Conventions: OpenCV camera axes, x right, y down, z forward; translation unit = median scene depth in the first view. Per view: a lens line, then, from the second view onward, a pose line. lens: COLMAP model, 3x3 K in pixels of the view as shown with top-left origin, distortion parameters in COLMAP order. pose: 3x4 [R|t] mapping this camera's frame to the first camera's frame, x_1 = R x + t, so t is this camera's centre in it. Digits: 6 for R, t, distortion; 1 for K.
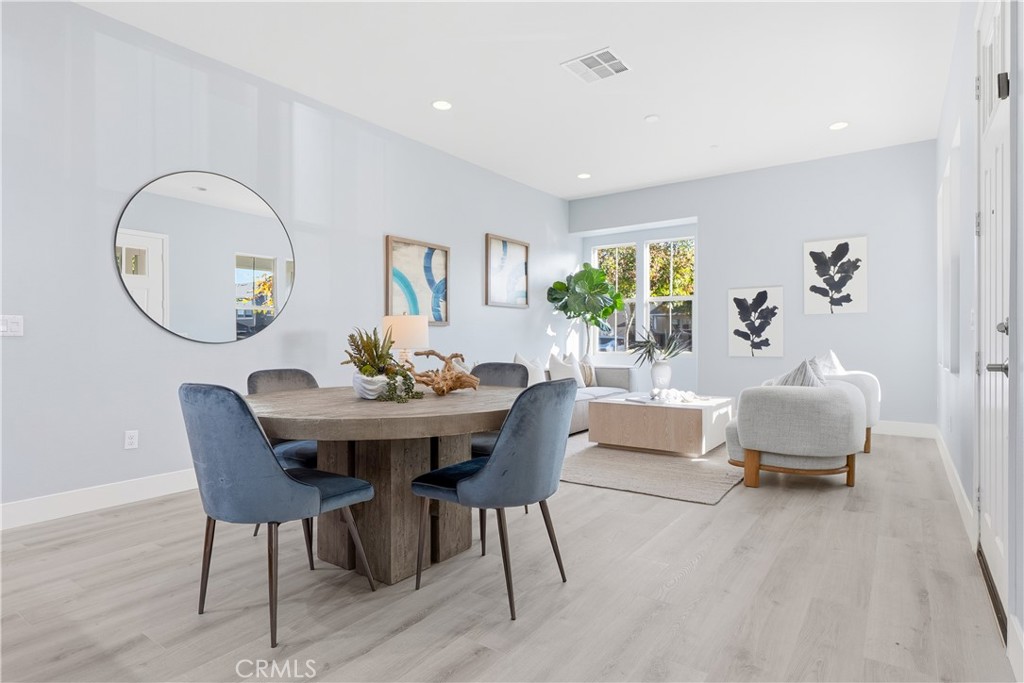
lens RADIAL K [[523.6, 0, 513.7], [0, 523.6, 342.3], [0, 0, 1]] dist [0.006369, -0.000466]
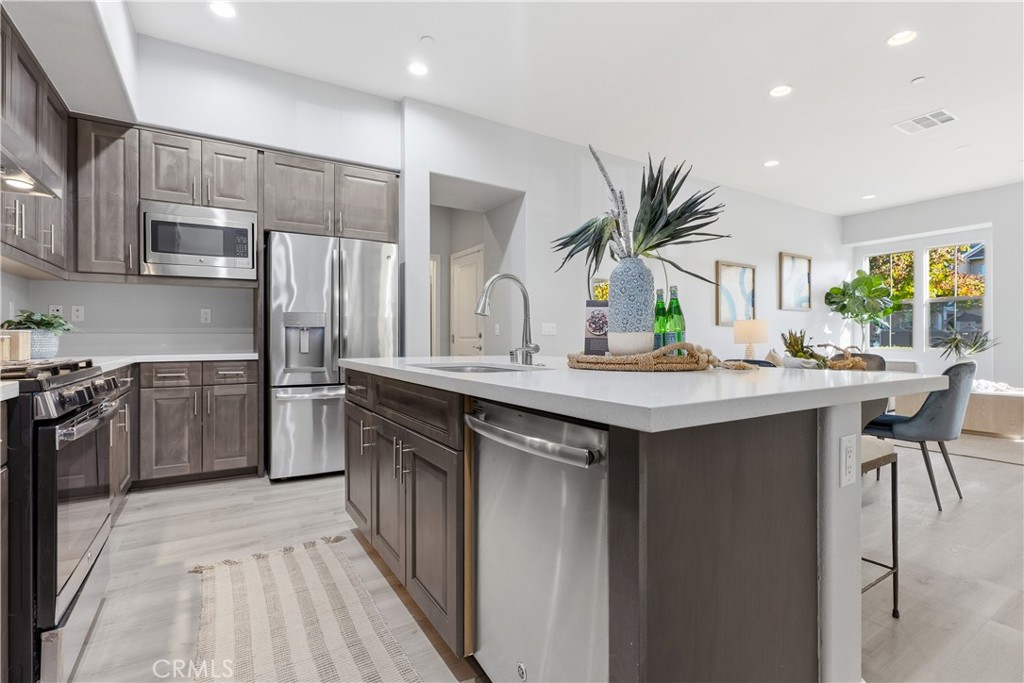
lens RADIAL K [[472.0, 0, 510.3], [0, 472.0, 337.1], [0, 0, 1]] dist [-0.003212, 0.000268]
pose [[0.931073, -0.000016, -0.364832, -0.213544], [-0.002142, 0.999983, -0.005509, 0.002671], [0.364826, 0.005911, 0.931057, -0.251345]]
